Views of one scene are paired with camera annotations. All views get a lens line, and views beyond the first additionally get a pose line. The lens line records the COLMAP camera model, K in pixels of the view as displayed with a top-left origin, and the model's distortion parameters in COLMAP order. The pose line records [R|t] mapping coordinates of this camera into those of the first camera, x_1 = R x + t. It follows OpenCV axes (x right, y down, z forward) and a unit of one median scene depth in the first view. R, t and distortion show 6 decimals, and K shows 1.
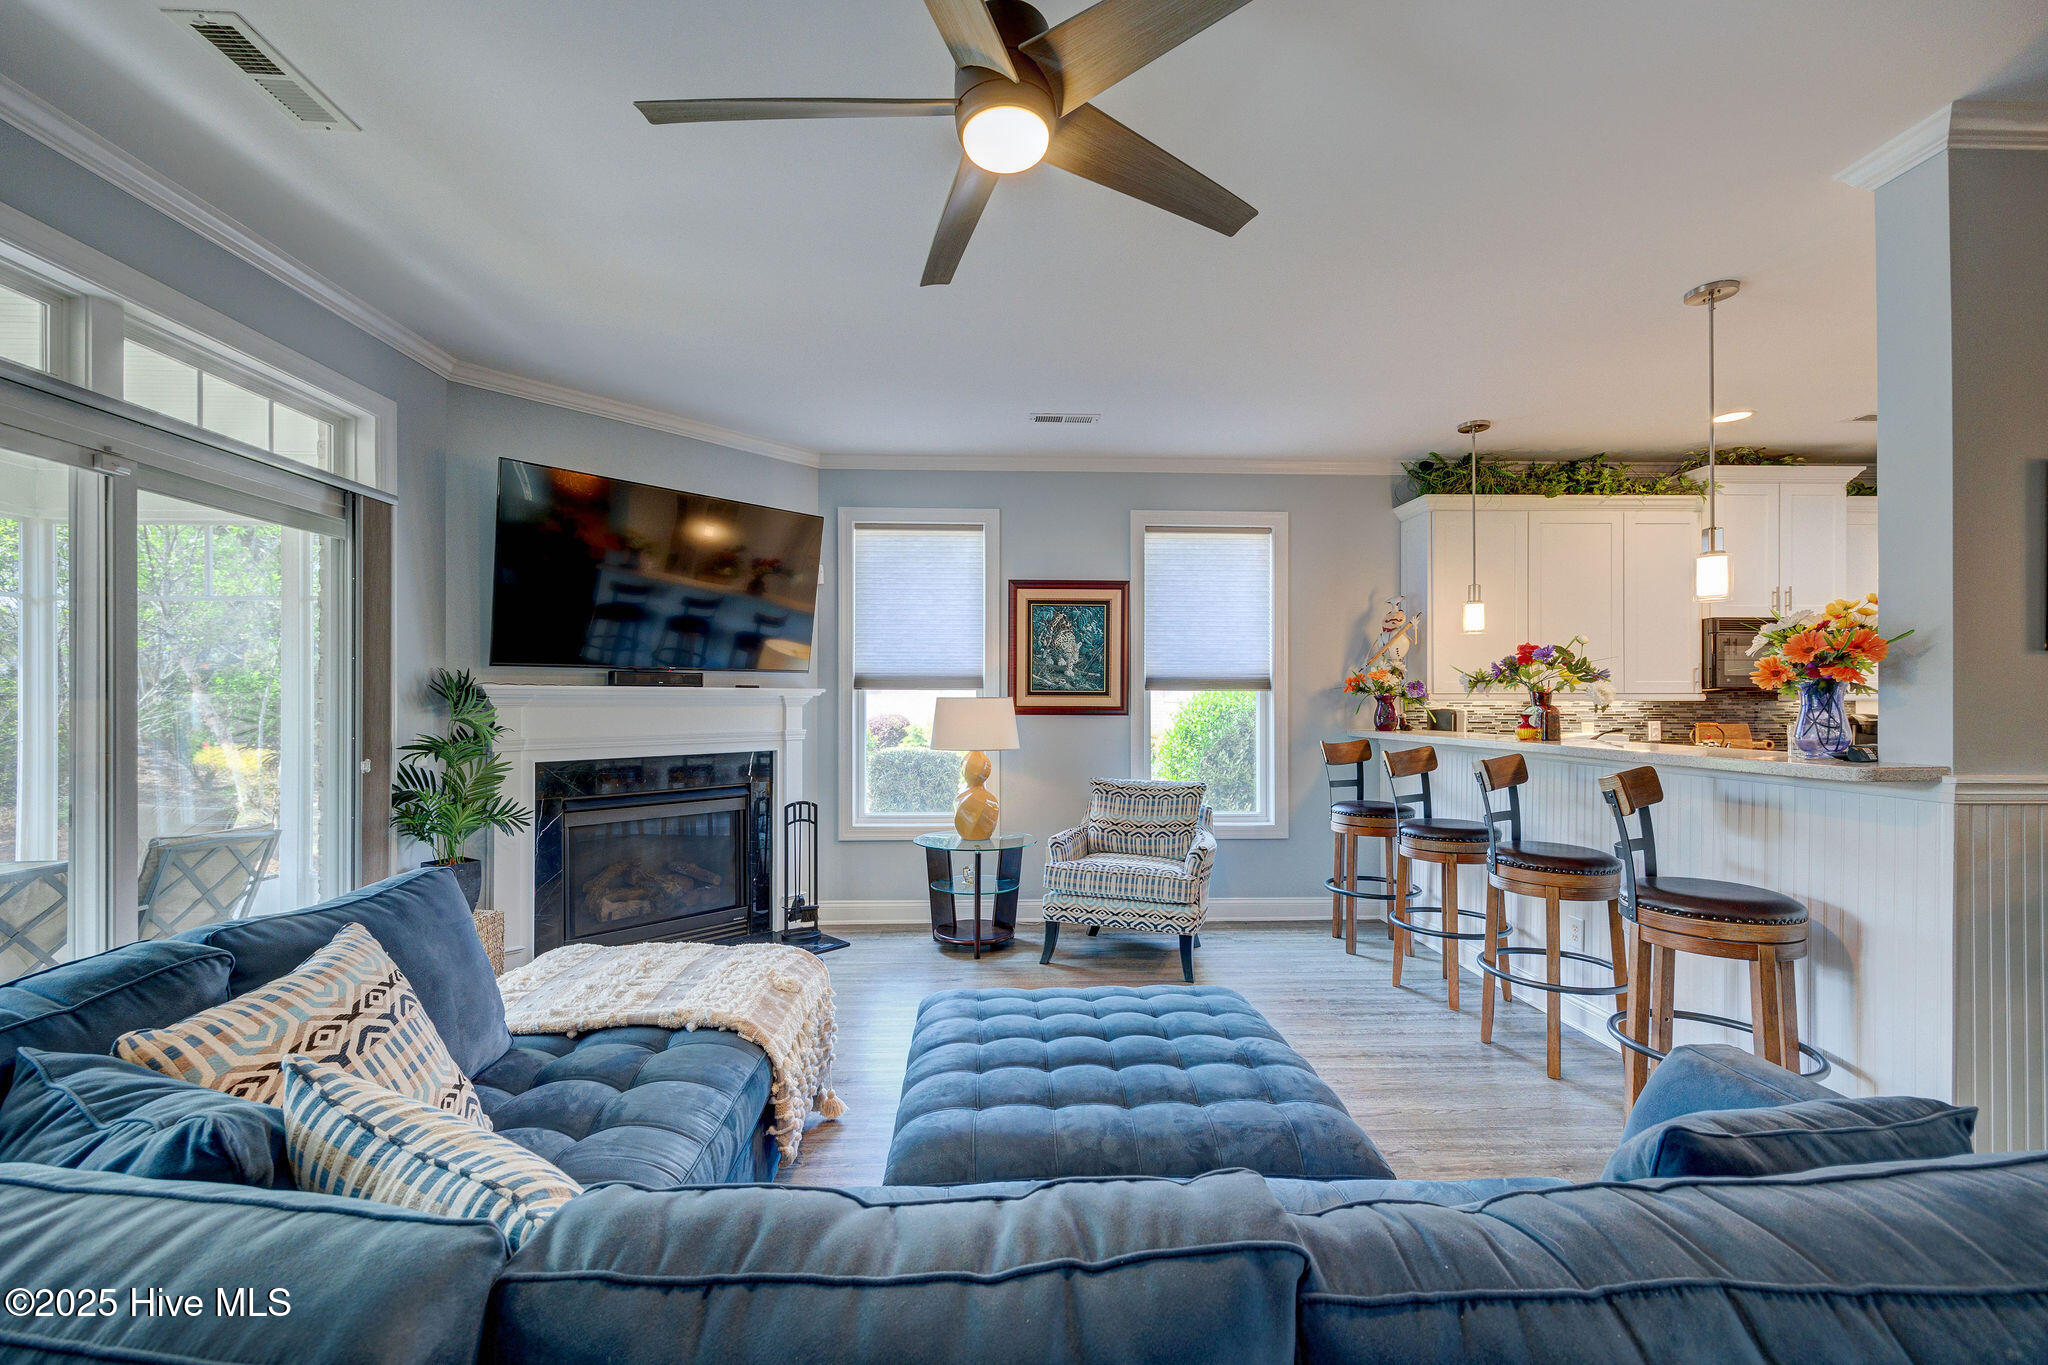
lens RADIAL K [[823.2, 0, 1016.9], [0, 823.2, 695.3], [0, 0, 1]] dist [0.001678, -0.000019]
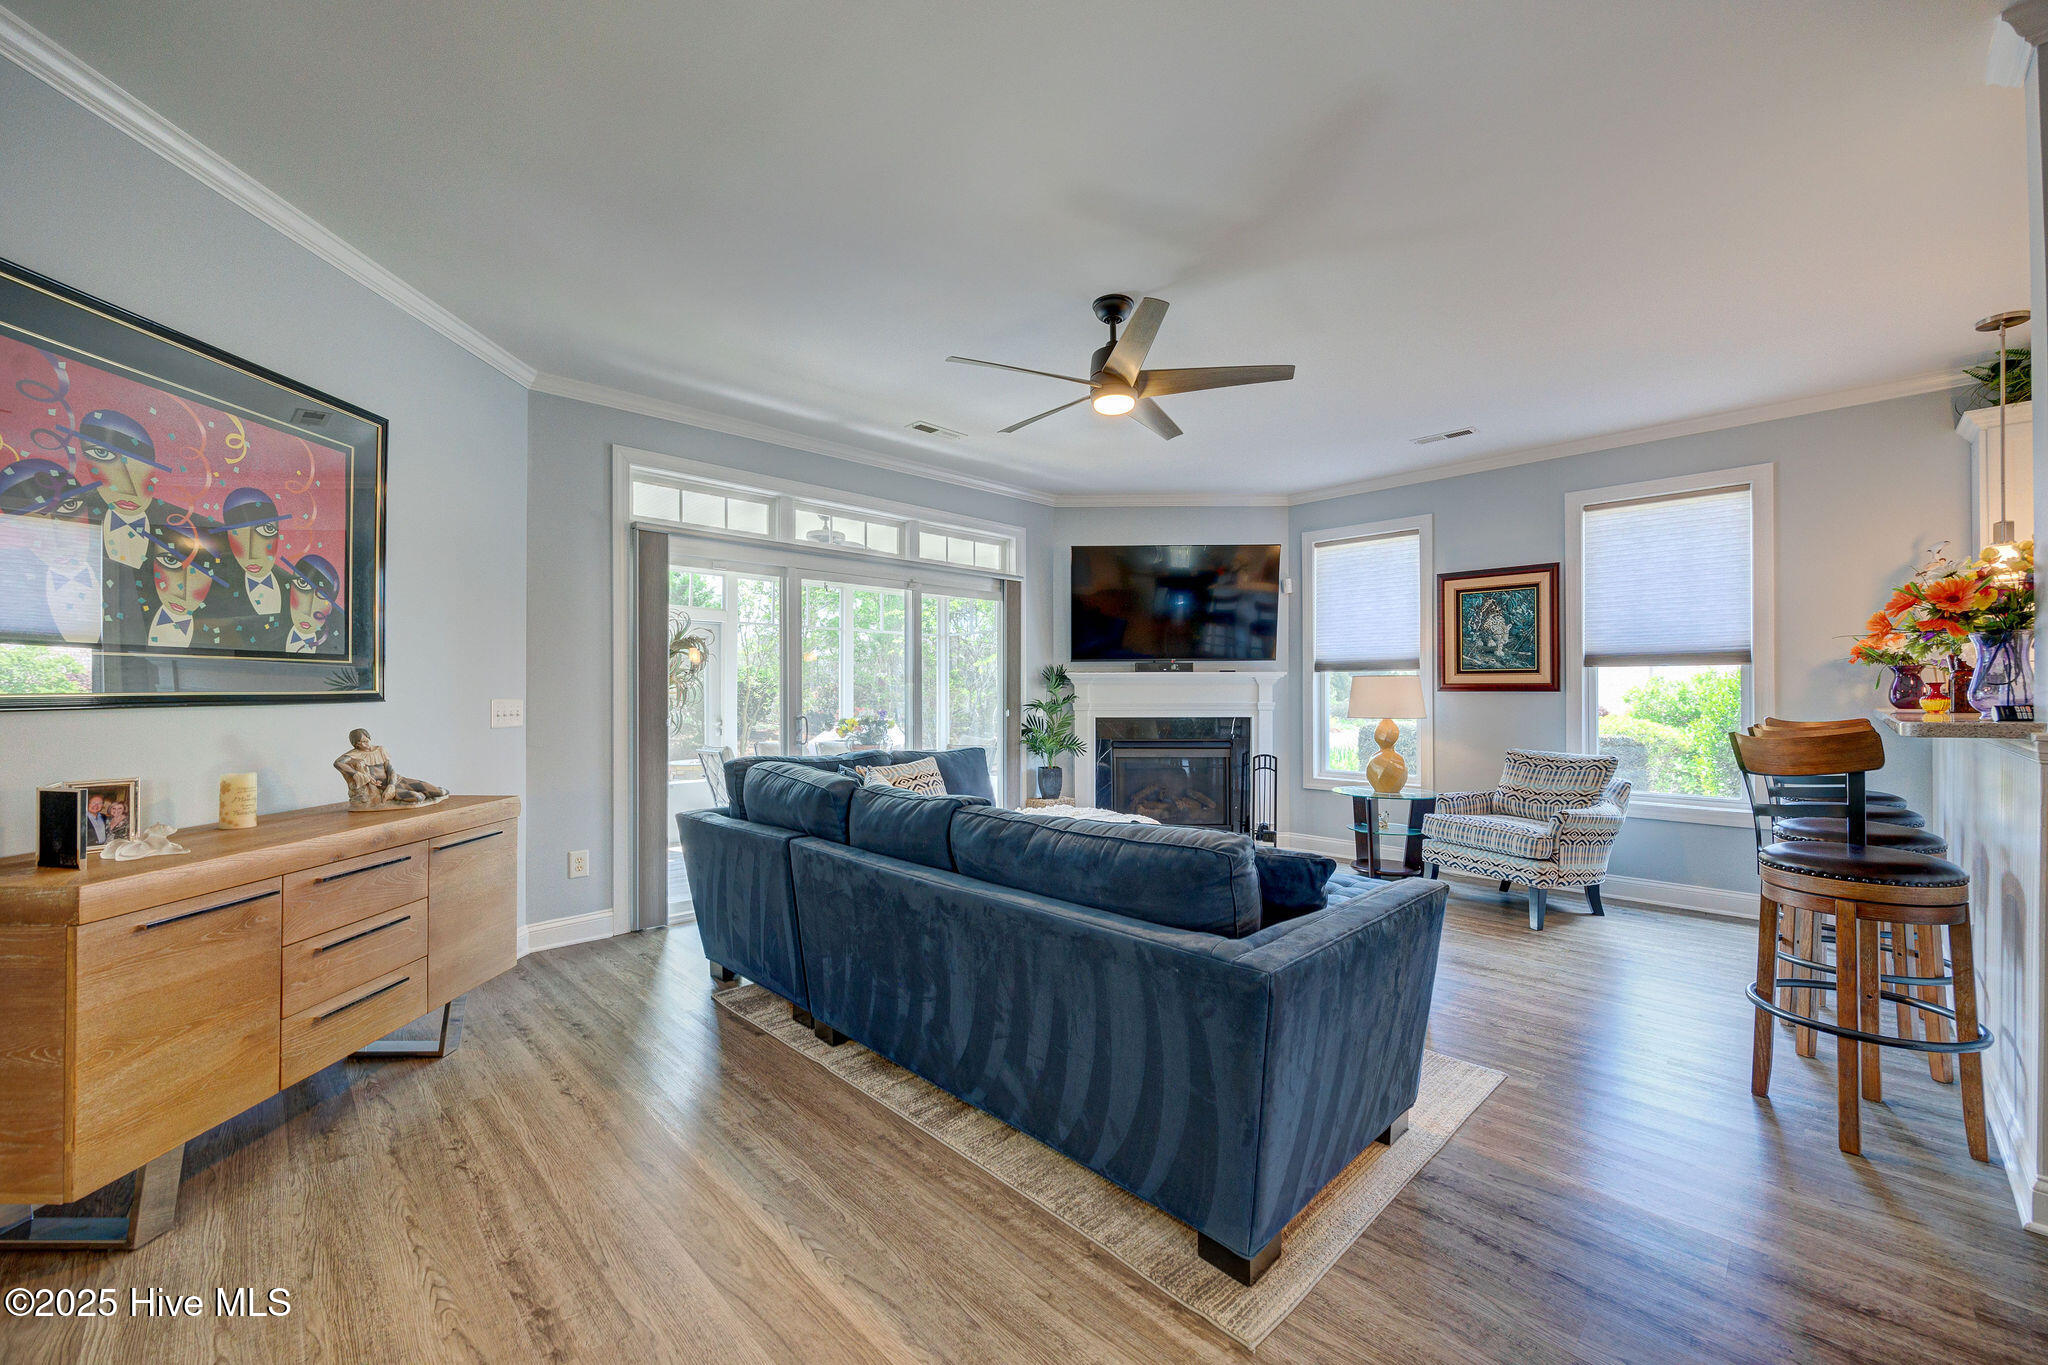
lens RADIAL K [[823.2, 0, 1046.1], [0, 823.2, 688.4], [0, 0, 1]] dist [0.001678, -0.000019]
pose [[0.677111, -0.007307, -0.735844, 0.498946], [0.007373, 0.999968, -0.003146, 0.020629], [0.735844, -0.003295, 0.677144, -0.198484]]
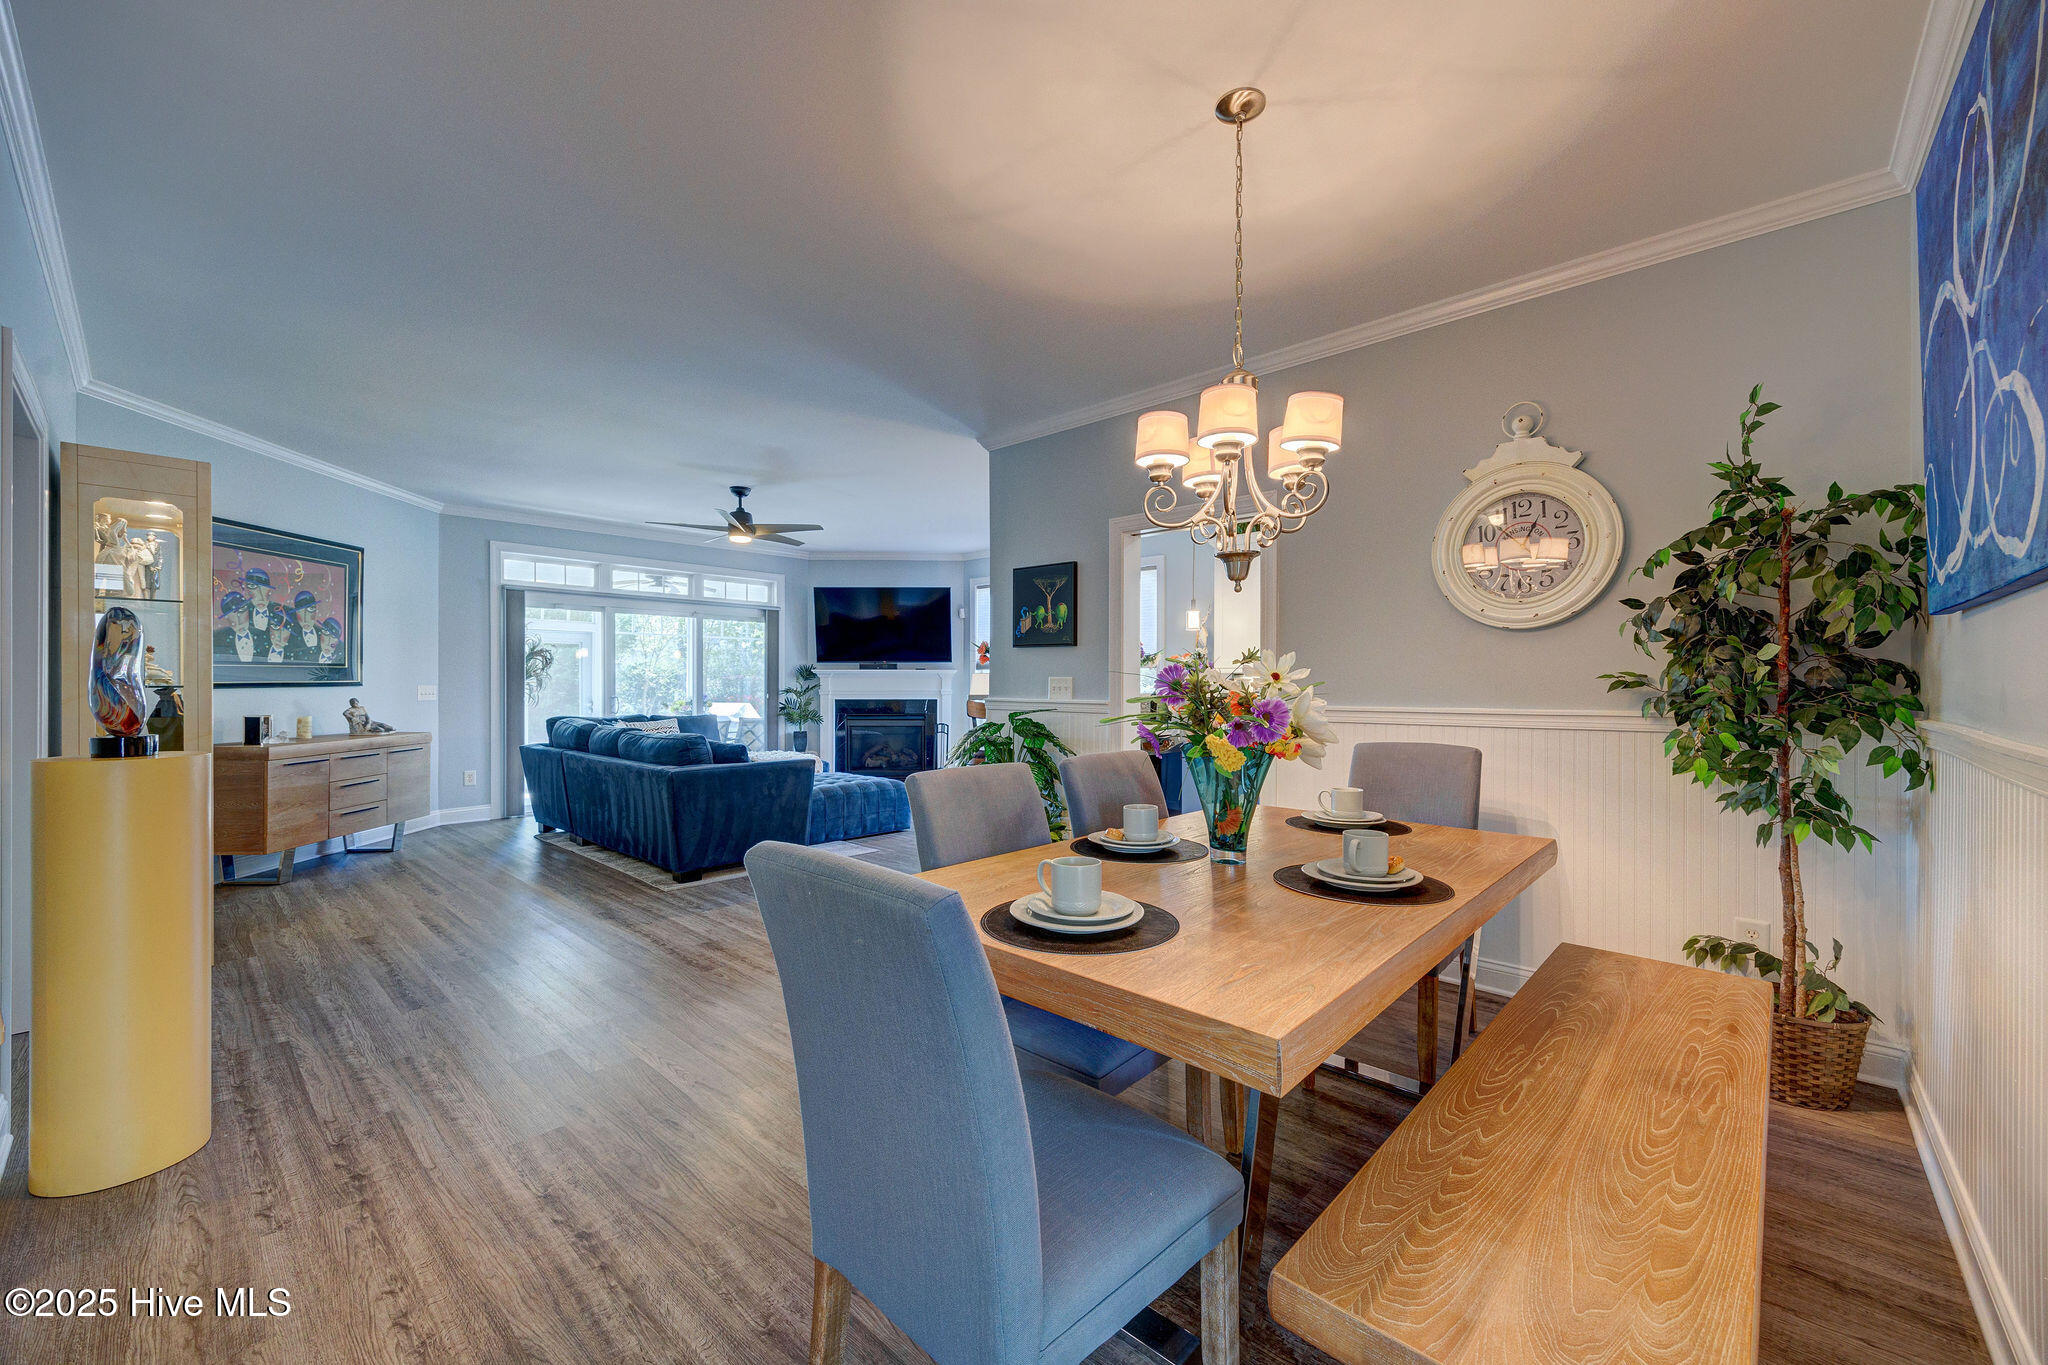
lens RADIAL K [[823.2, 0, 1050.1], [0, 823.2, 688.3], [0, 0, 1]] dist [0.001678, -0.000019]
pose [[0.714269, 0.002469, -0.699867, 1.418690], [0.004652, 0.999955, 0.008275, 0.022753], [0.699856, -0.009166, 0.714225, -0.319882]]
